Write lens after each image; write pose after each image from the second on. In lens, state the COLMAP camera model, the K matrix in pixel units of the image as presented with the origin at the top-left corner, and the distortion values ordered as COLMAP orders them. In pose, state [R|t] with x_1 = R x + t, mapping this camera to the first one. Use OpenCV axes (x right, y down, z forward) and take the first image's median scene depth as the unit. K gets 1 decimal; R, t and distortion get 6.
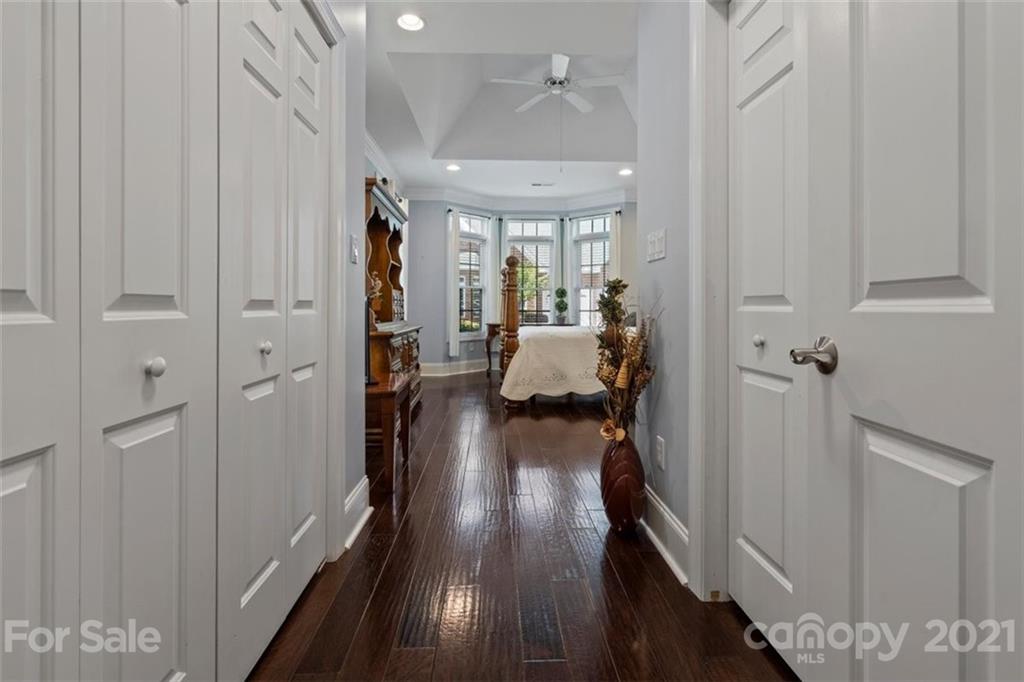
lens RADIAL K [[477.3, 0, 509.6], [0, 477.3, 329.9], [0, 0, 1]] dist [0.002094, 0.000294]
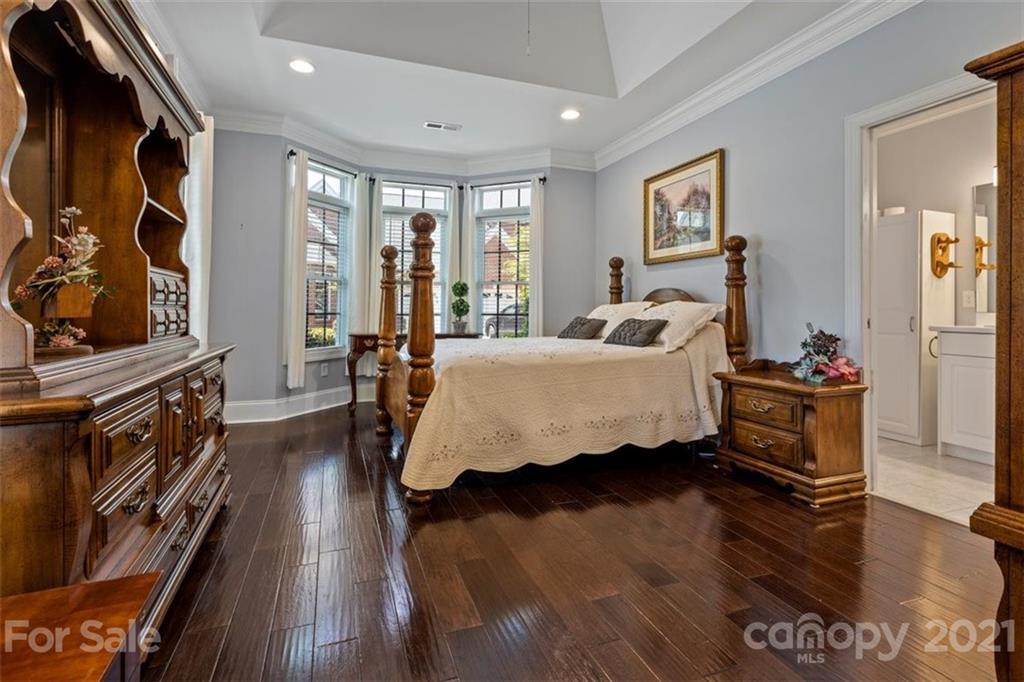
lens RADIAL K [[499.3, 0, 508.9], [0, 499.3, 303.7], [0, 0, 1]] dist [0.004061, 0.000471]
pose [[0.955694, 0.008191, 0.294248, -0.042904], [0.008690, 0.998392, -0.056016, -0.014675], [-0.294234, 0.056091, 0.954086, 0.290409]]
